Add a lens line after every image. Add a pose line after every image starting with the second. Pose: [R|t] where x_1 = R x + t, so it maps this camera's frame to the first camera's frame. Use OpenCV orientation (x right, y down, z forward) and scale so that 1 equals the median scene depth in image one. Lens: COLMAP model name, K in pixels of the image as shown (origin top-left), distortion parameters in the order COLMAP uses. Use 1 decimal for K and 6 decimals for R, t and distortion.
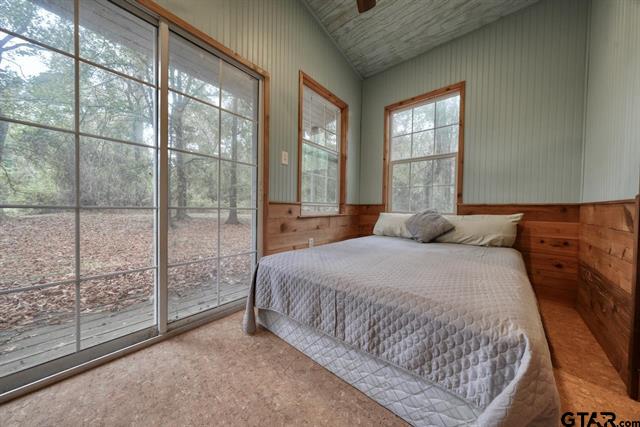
lens RADIAL K [[216.1, 0, 321.8], [0, 216.1, 212.0], [0, 0, 1]] dist [-0.006966, 0.001546]
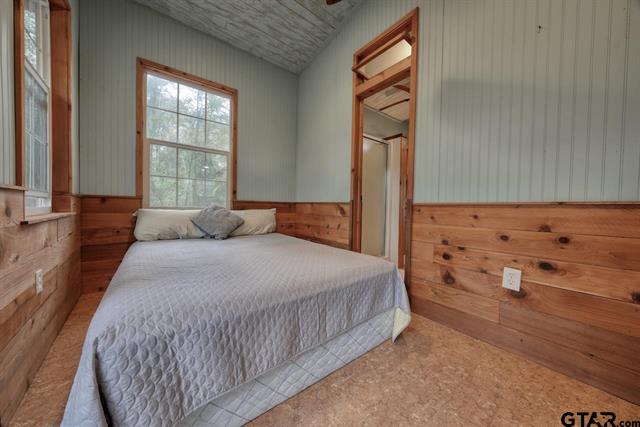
lens RADIAL K [[216.1, 0, 320.4], [0, 216.1, 213.0], [0, 0, 1]] dist [-0.006966, 0.001546]
pose [[0.185693, -0.033166, 0.982048, -0.398861], [-0.001058, 0.999423, 0.033953, -0.010010], [-0.982607, -0.007344, 0.185551, 0.386548]]
